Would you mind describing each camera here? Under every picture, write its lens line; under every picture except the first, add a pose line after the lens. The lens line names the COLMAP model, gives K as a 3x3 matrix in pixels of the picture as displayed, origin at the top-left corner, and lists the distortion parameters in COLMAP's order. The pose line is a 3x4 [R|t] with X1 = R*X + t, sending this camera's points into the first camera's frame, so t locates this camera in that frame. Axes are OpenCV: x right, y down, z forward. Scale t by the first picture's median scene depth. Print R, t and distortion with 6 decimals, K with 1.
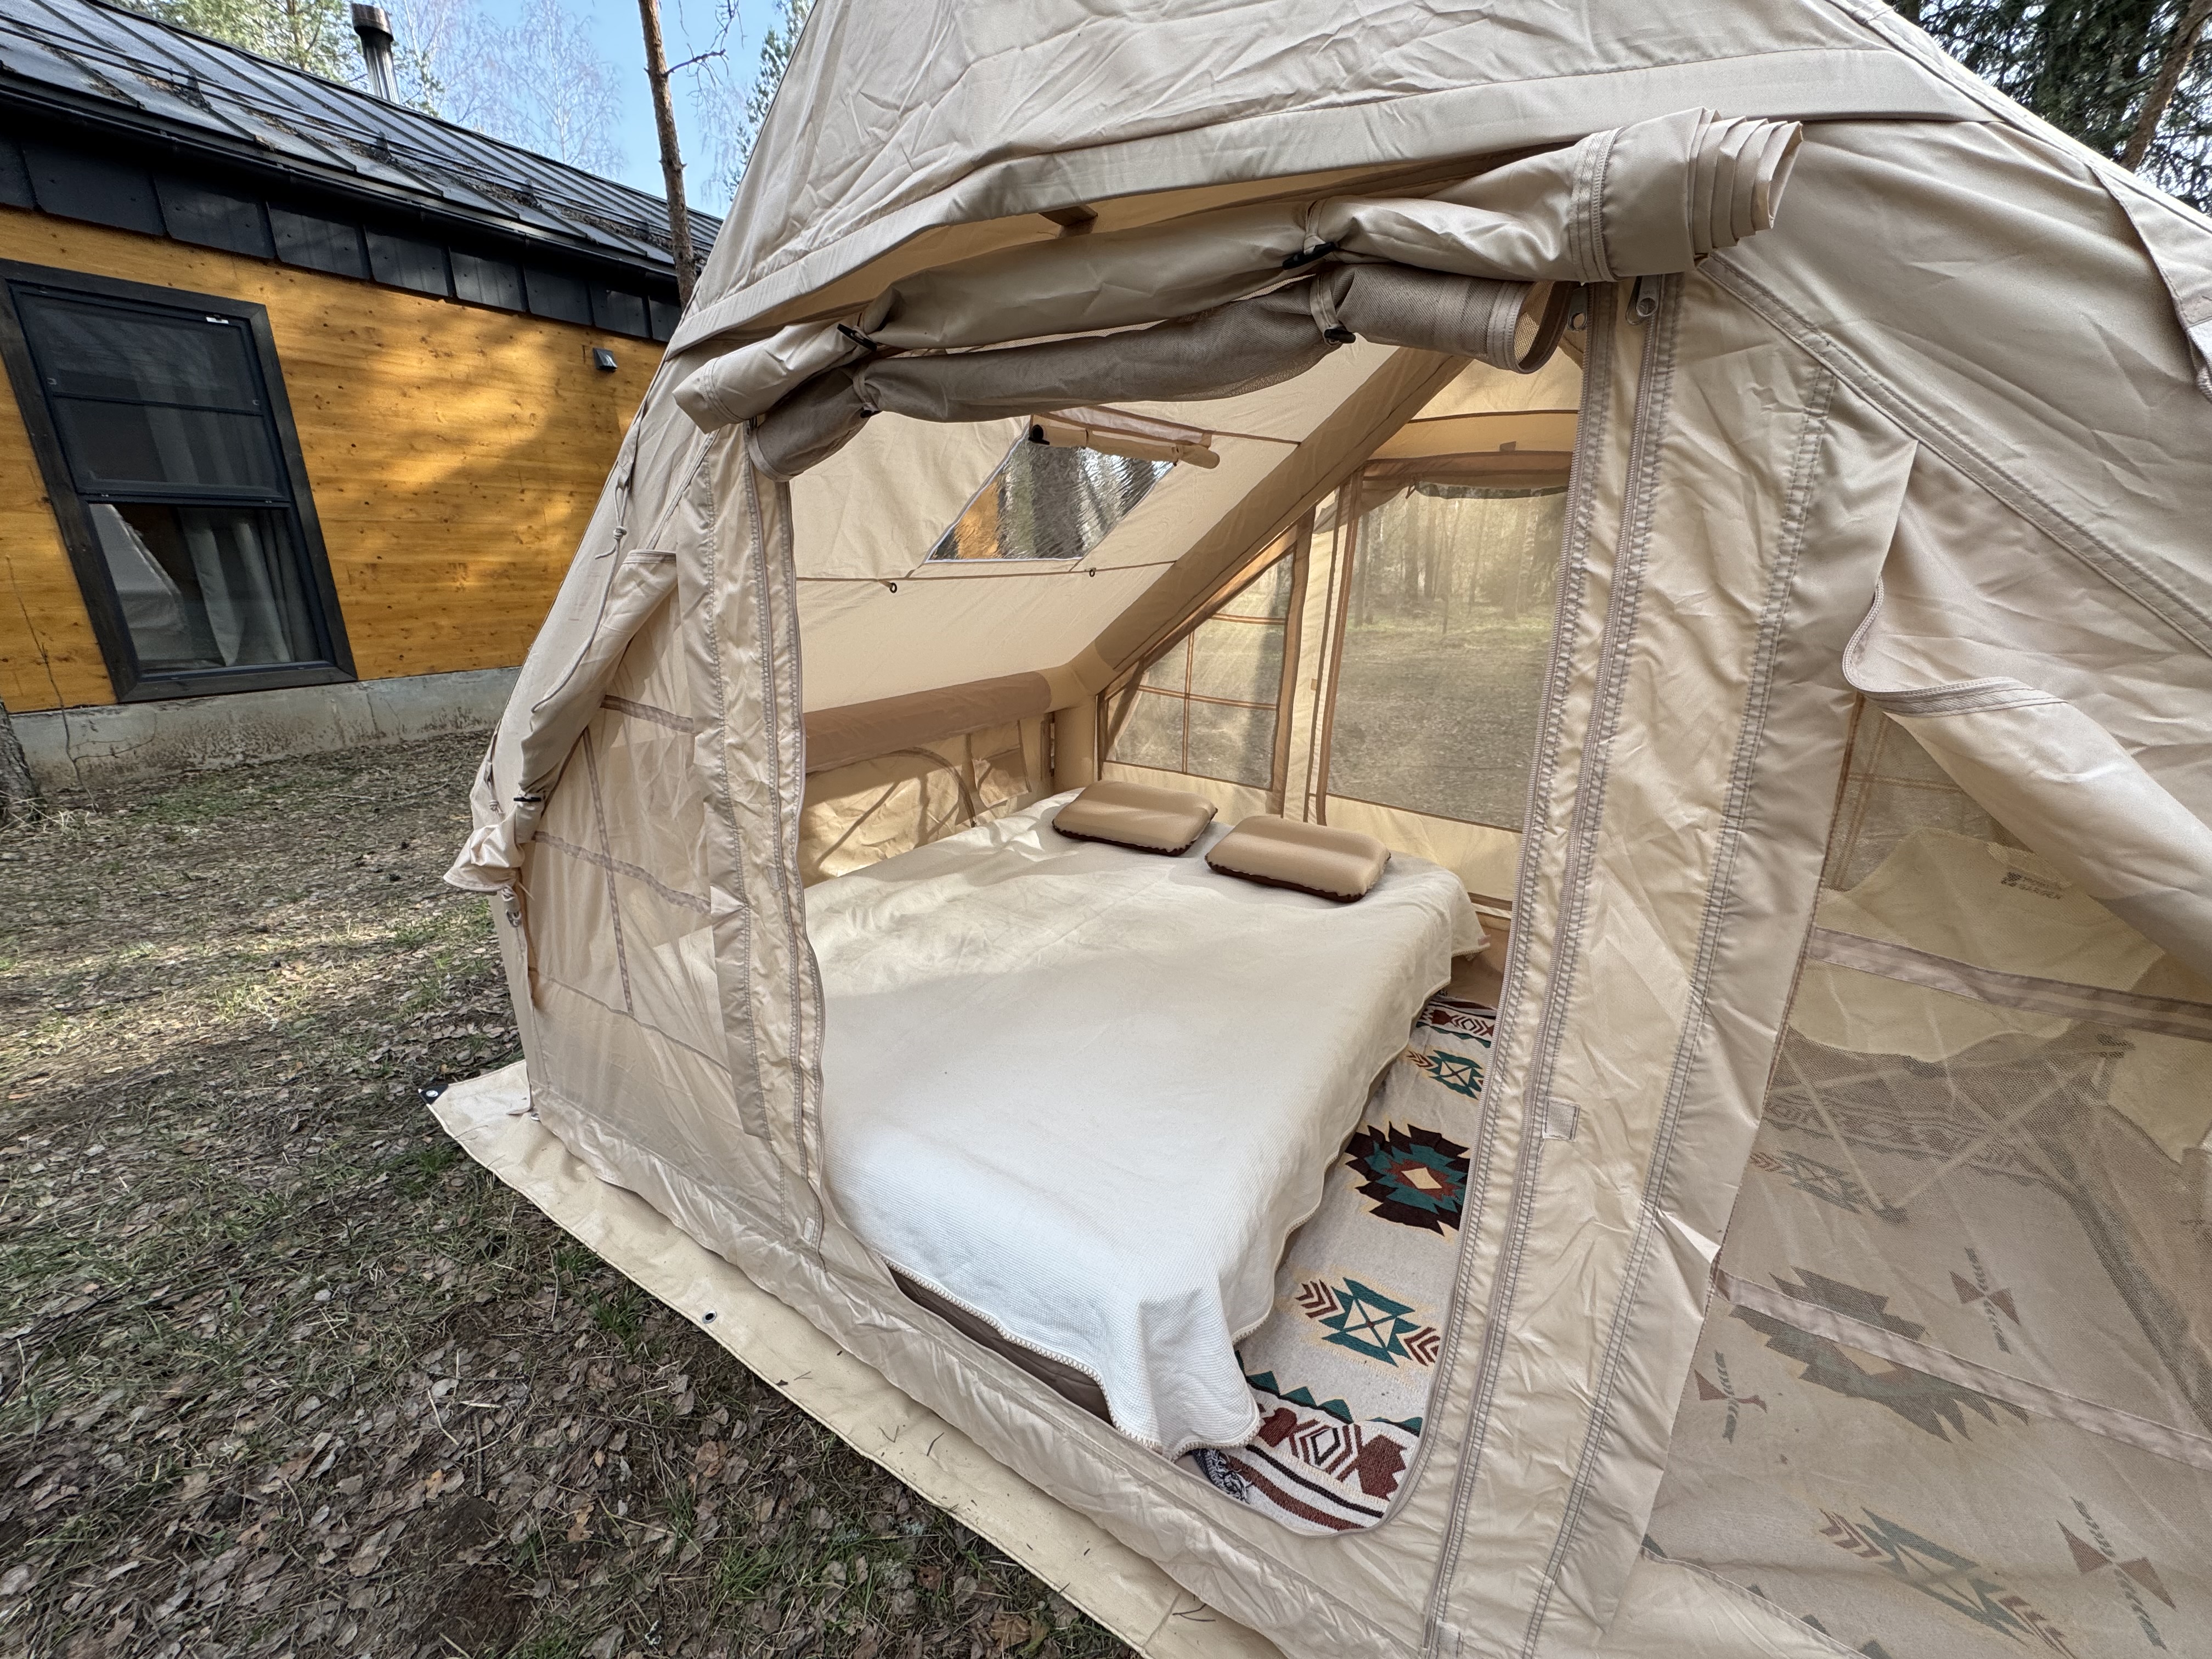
lens RADIAL K [[881.2, 0, 1102.7], [0, 881.2, 832.1], [0, 0, 1]] dist [-0.002061, 0.000351]
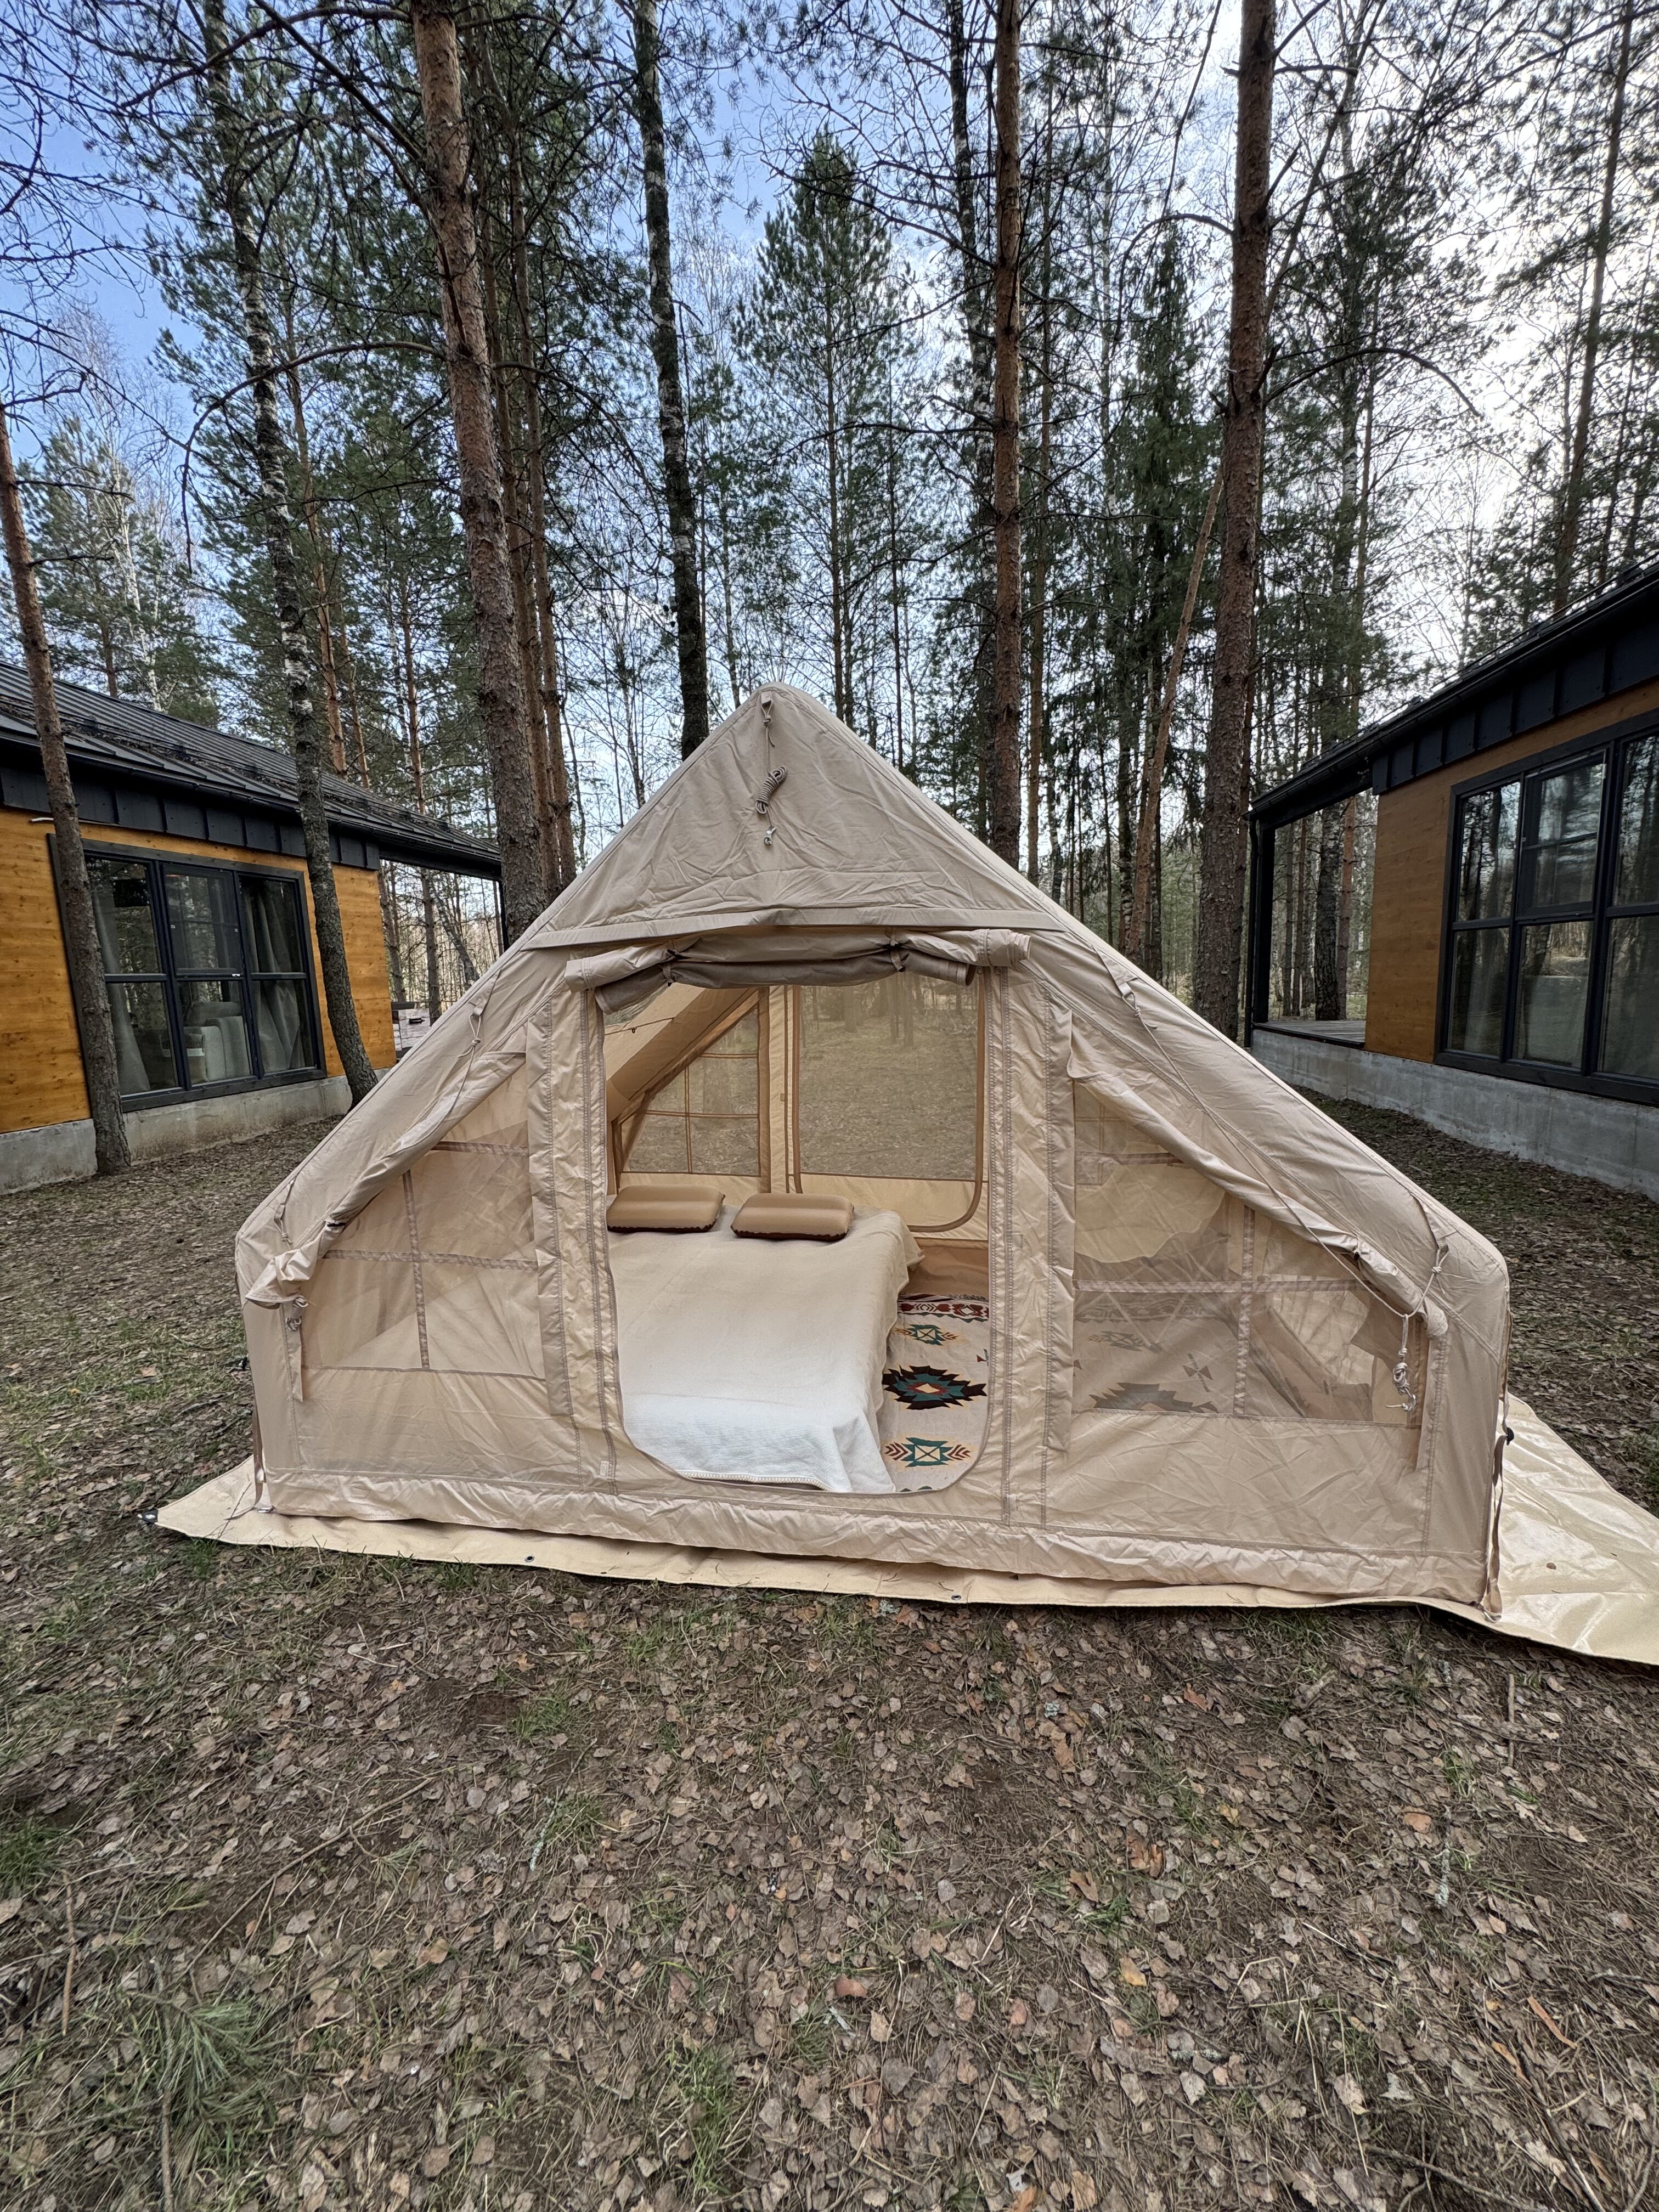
lens RADIAL K [[884.4, 0, 829.5], [0, 884.4, 1106.0], [0, 0, 1]] dist [-0.013961, -0.000019]
pose [[0.914564, -0.093961, 0.393375, -0.554978], [0.157333, 0.978681, -0.132021, 0.101667], [-0.372584, 0.182632, 0.909850, -0.712346]]
